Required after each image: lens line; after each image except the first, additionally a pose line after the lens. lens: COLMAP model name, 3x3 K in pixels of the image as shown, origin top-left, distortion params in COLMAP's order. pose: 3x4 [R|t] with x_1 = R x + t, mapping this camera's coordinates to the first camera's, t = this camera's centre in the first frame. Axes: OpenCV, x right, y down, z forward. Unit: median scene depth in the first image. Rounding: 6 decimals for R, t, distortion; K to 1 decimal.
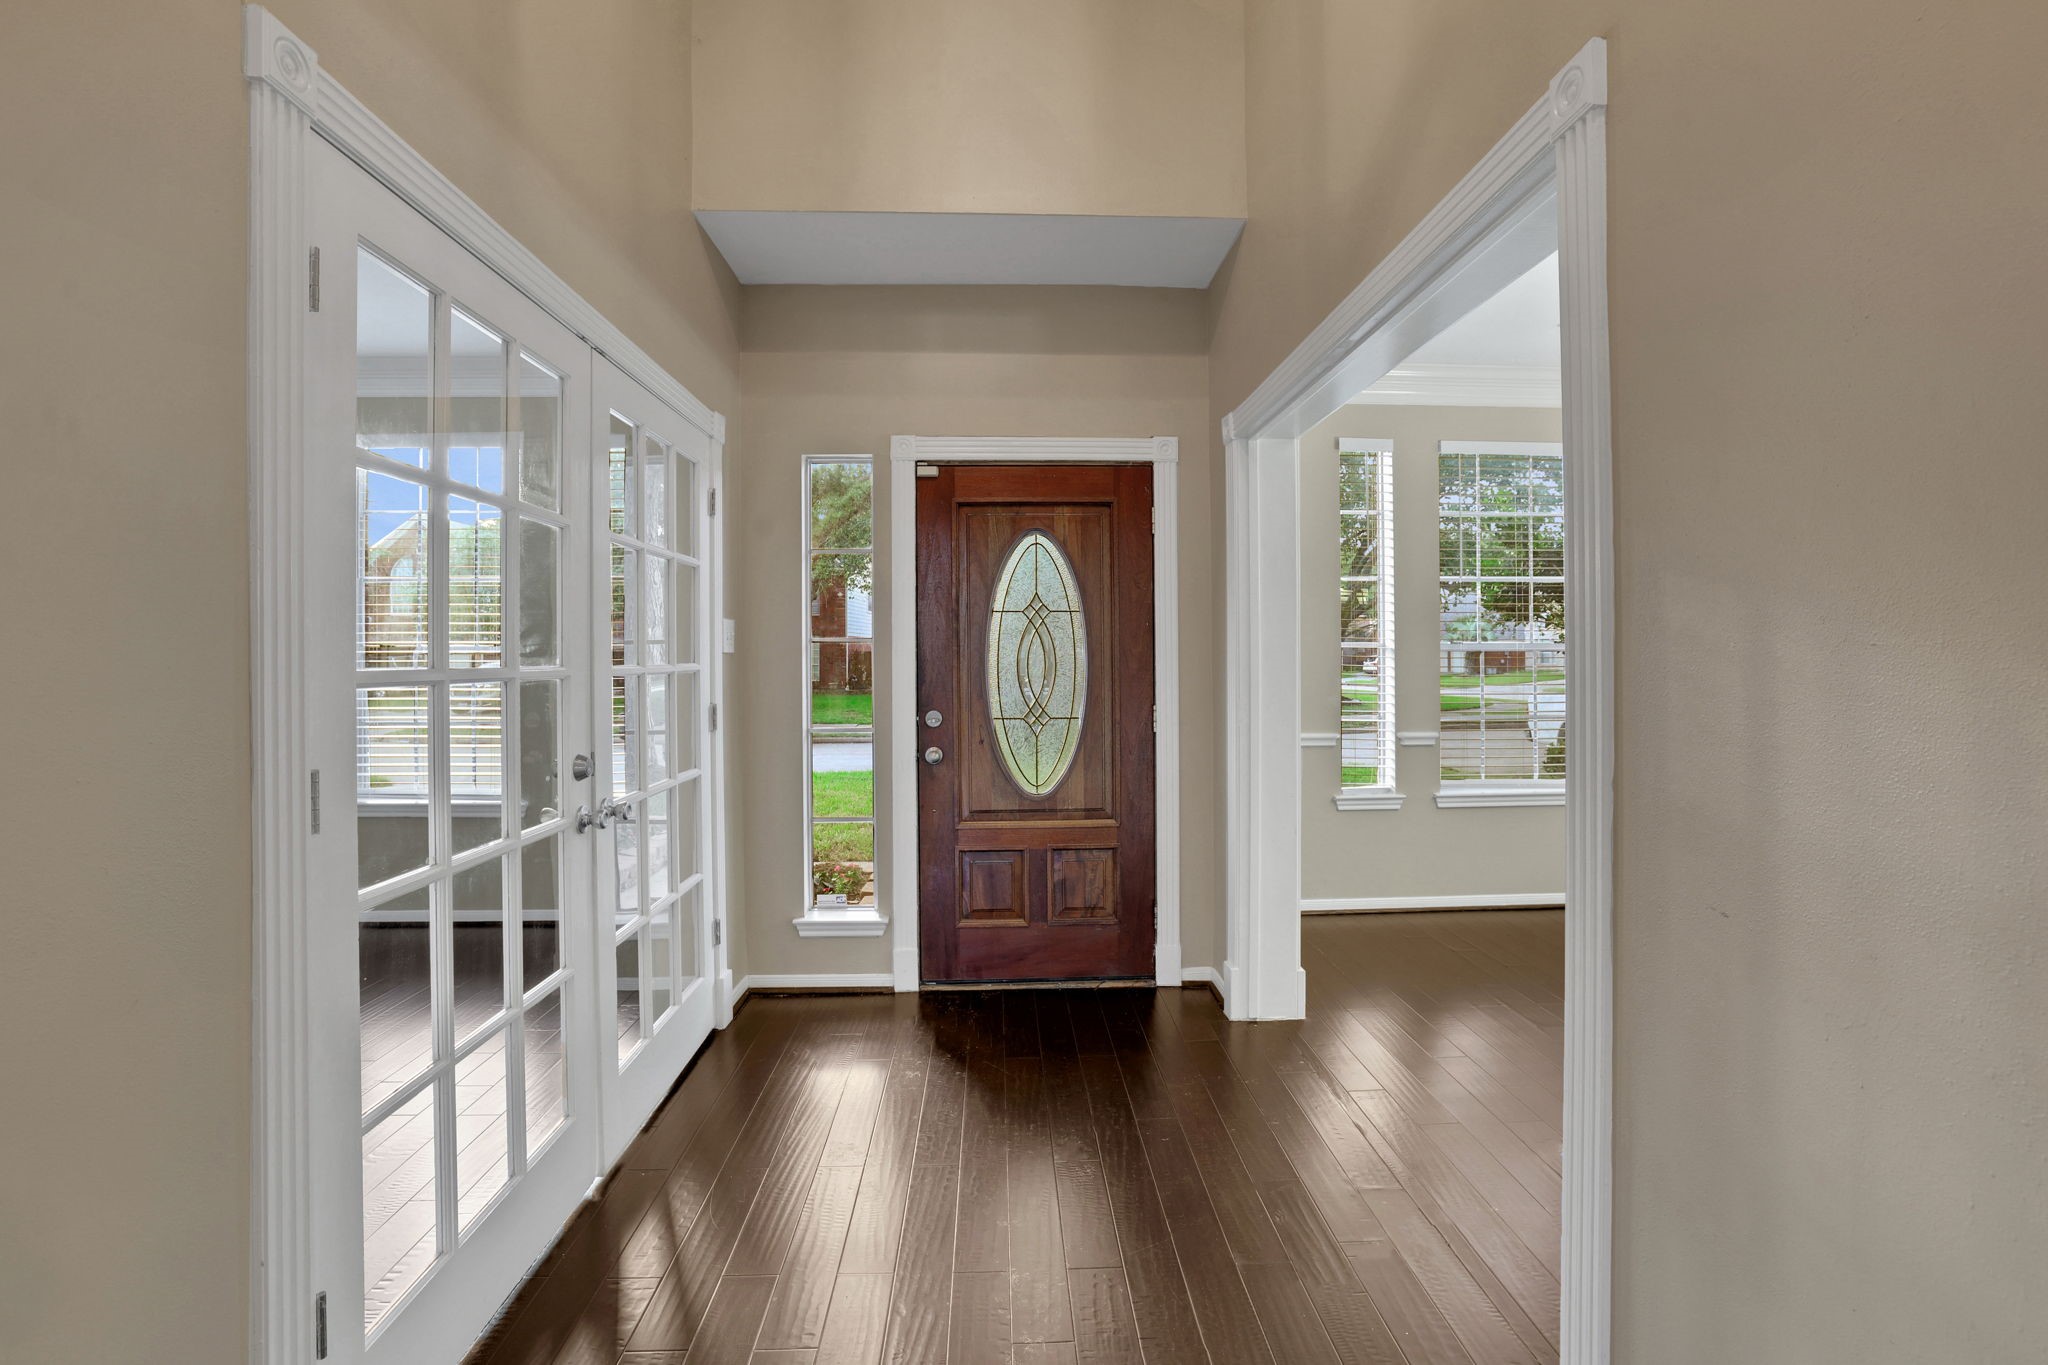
lens RADIAL K [[871.9, 0, 1008.9], [0, 871.9, 671.4], [0, 0, 1]] dist [-0.016131, 0.000536]
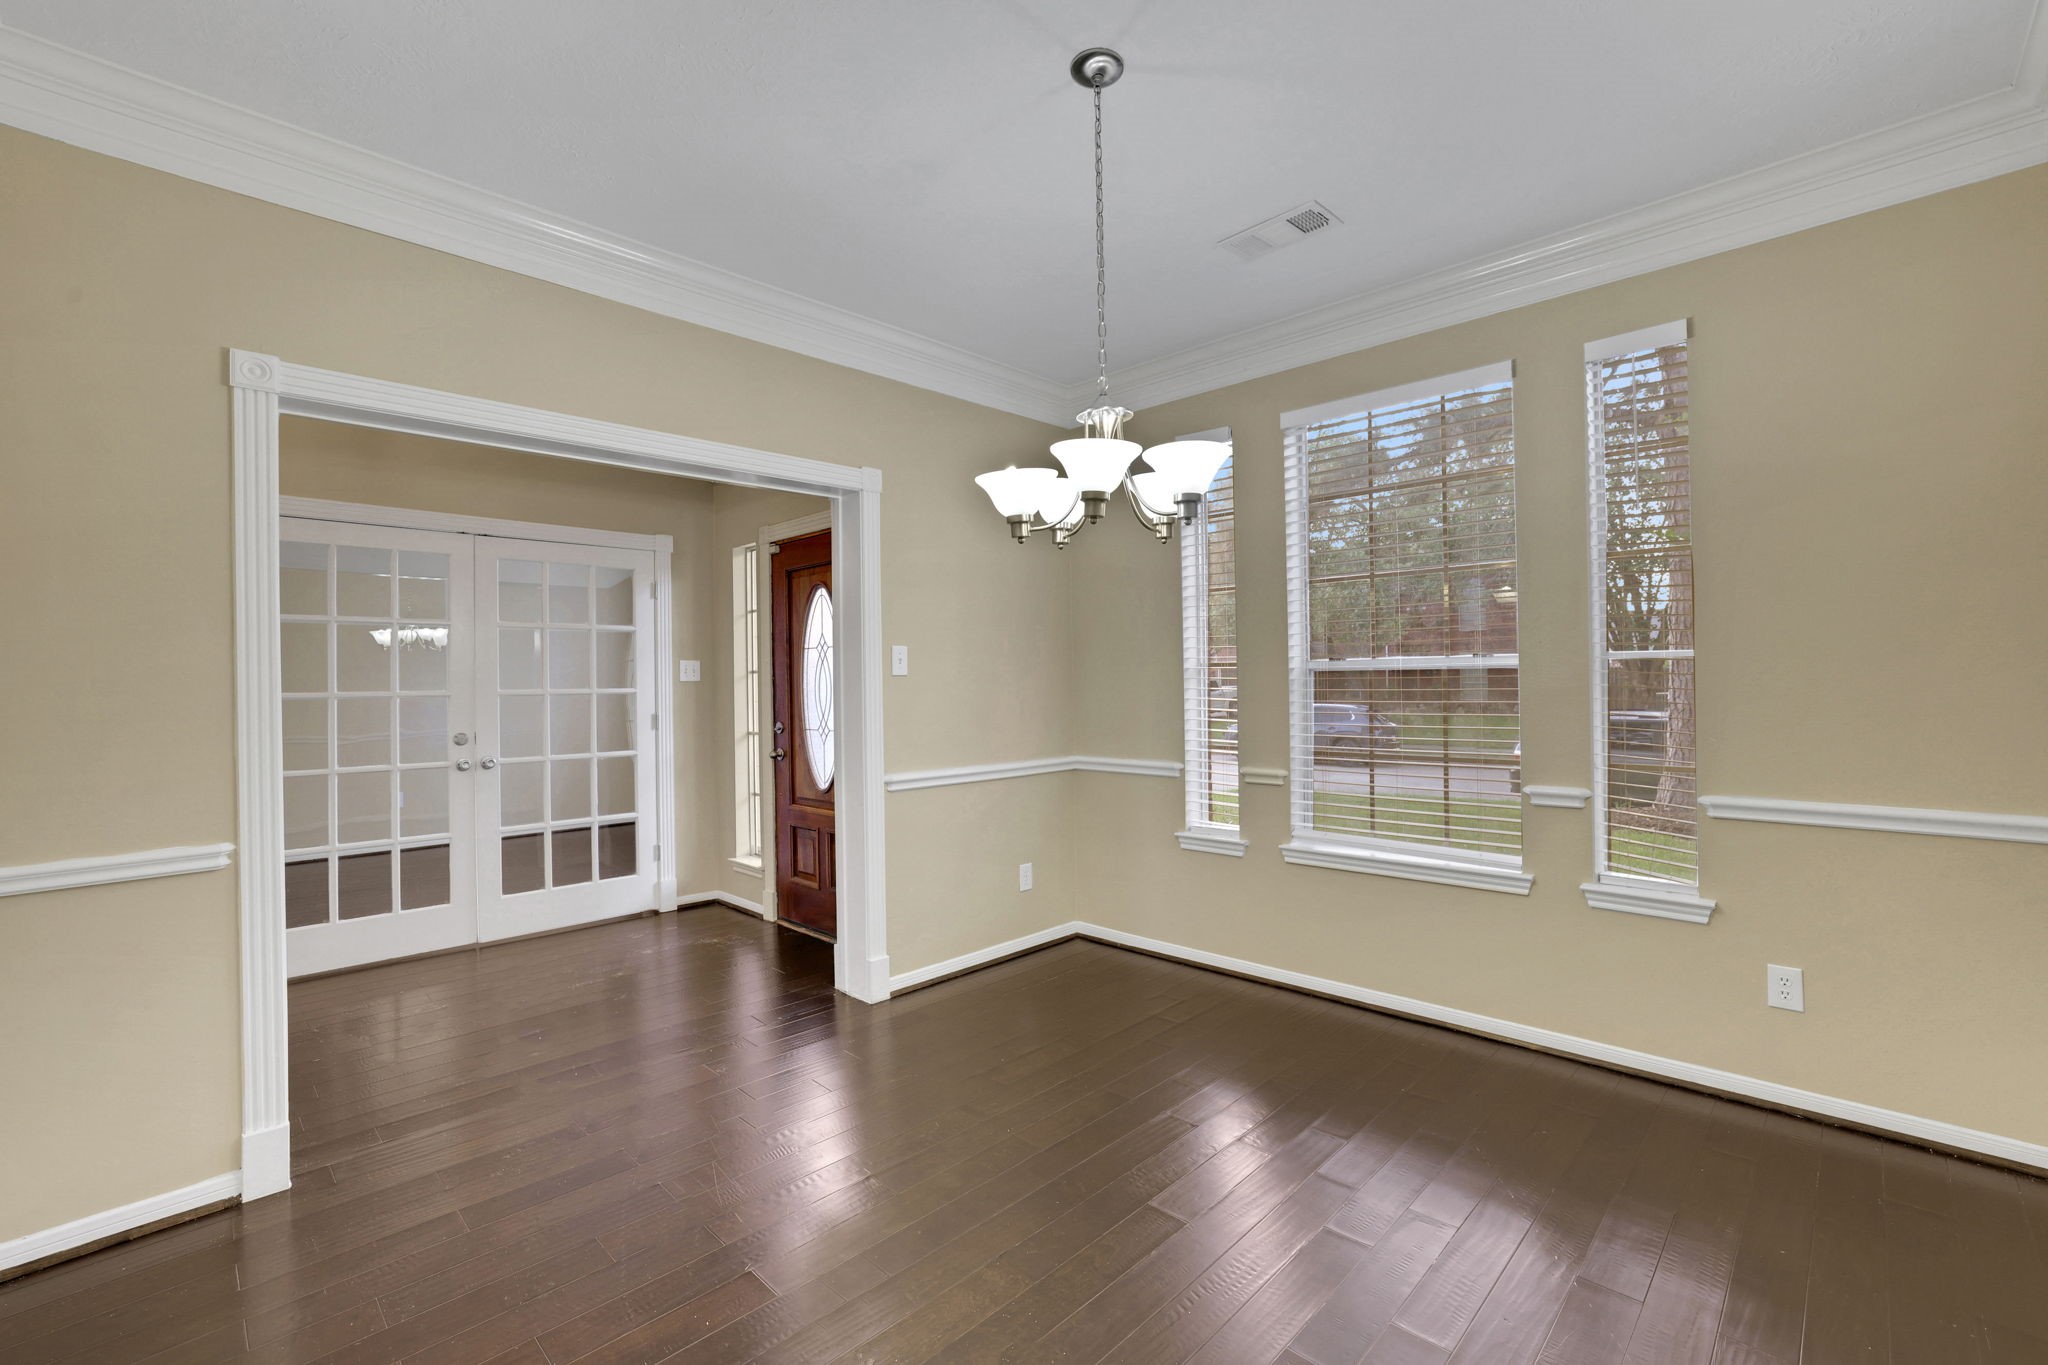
lens RADIAL K [[871.9, 0, 1008.9], [0, 871.9, 671.4], [0, 0, 1]] dist [-0.016131, 0.000536]
pose [[0.684711, -0.011701, -0.728721, 1.164332], [-0.001044, 0.999854, -0.017035, -0.010542], [0.728814, 0.012425, 0.684599, 0.316479]]
